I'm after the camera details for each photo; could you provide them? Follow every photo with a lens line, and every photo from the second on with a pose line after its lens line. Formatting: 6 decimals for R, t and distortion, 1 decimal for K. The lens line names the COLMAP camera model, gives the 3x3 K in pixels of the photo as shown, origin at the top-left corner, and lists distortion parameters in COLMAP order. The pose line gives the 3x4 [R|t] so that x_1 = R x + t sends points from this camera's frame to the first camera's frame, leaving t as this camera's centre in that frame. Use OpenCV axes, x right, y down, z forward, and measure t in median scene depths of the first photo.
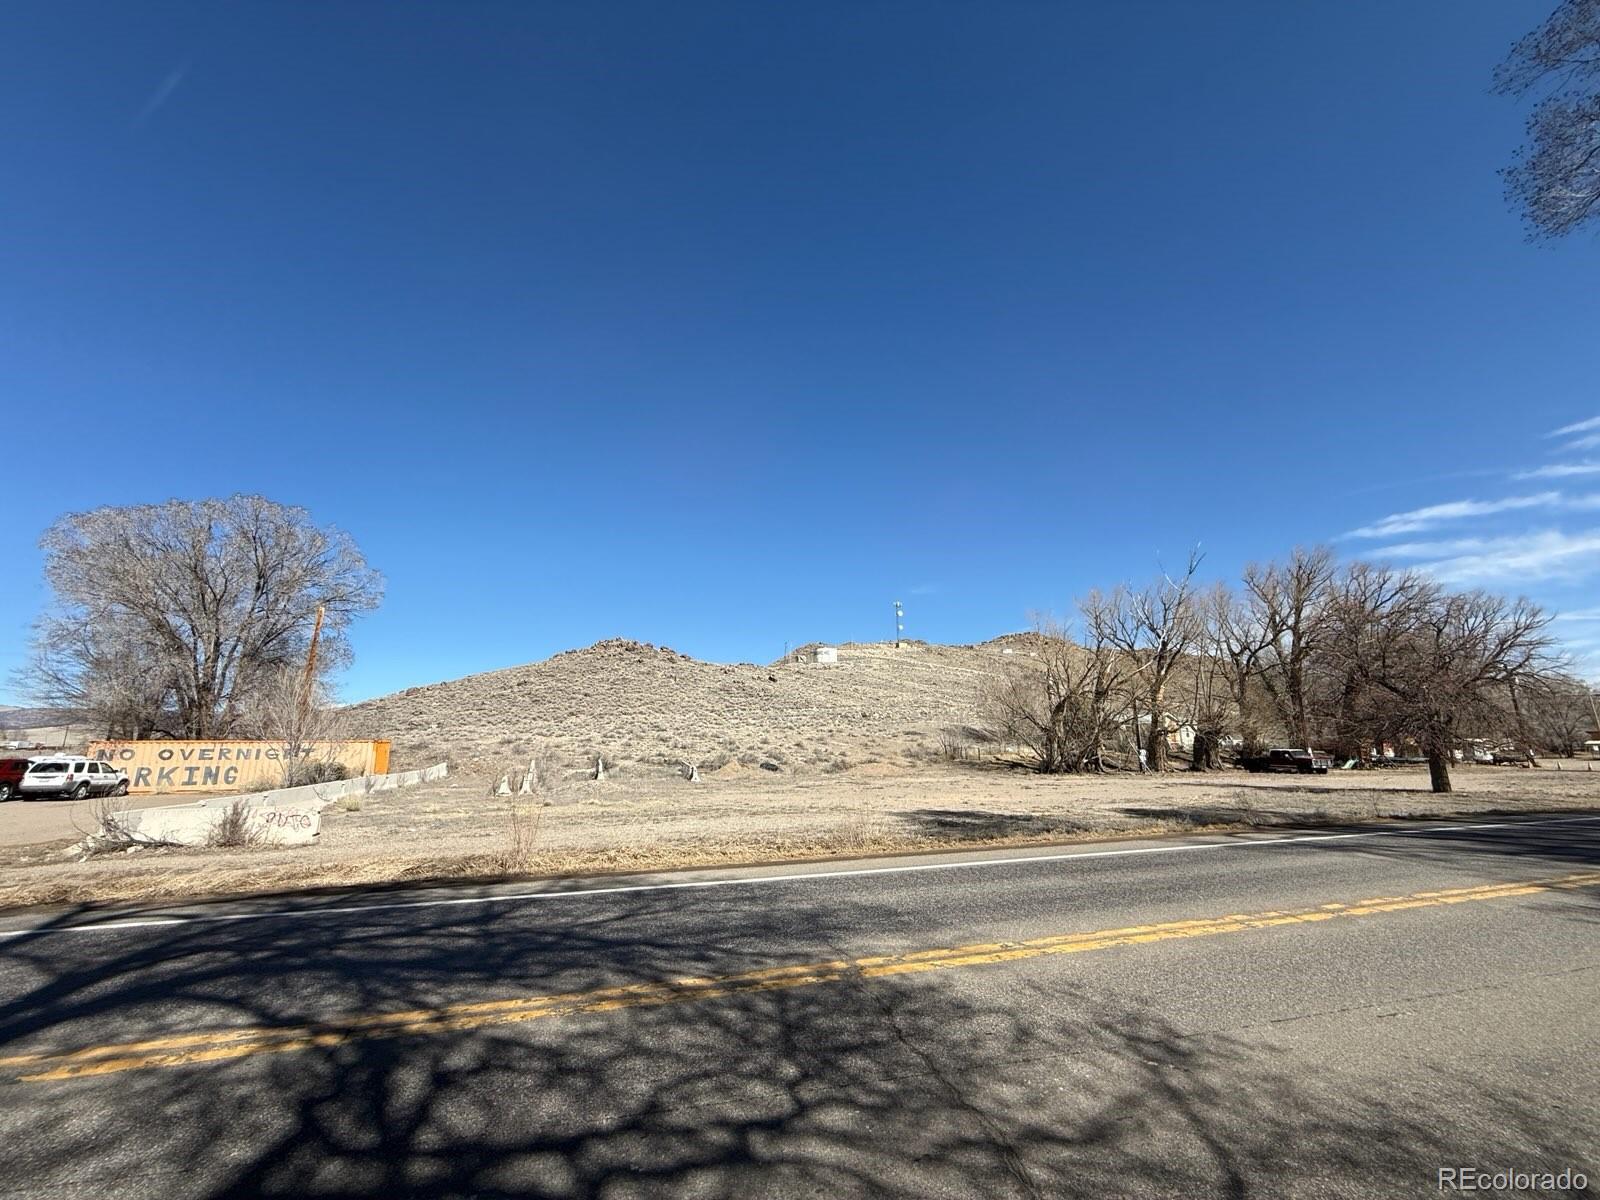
lens RADIAL K [[634.4, 0, 804.5], [0, 634.4, 601.0], [0, 0, 1]] dist [0.001301, 0.000060]
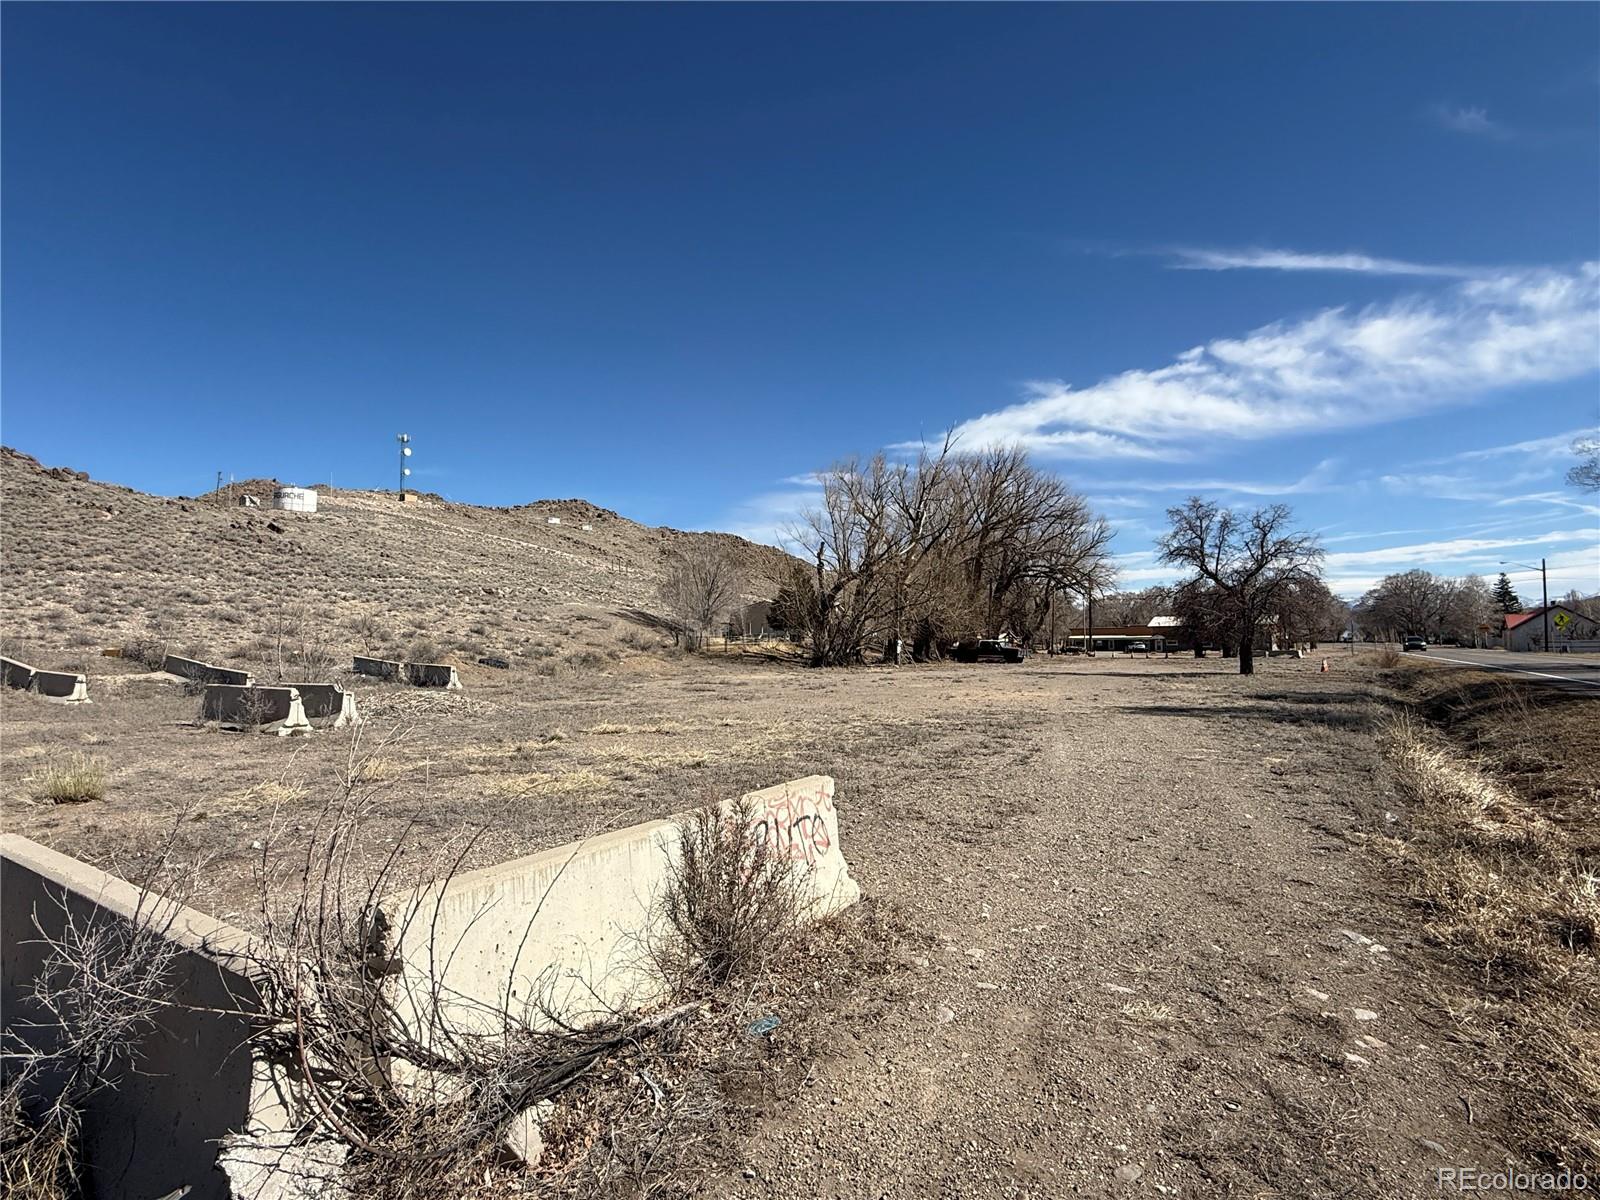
lens RADIAL K [[801.1, 0, 805.6], [0, 801.1, 588.6], [0, 0, 1]] dist [0.002306, 0.000913]
pose [[0.785541, 0.042654, 0.617338, -0.208578], [-0.140745, 0.983790, 0.111120, 0.039774], [-0.602591, -0.174176, 0.778811, 0.149651]]
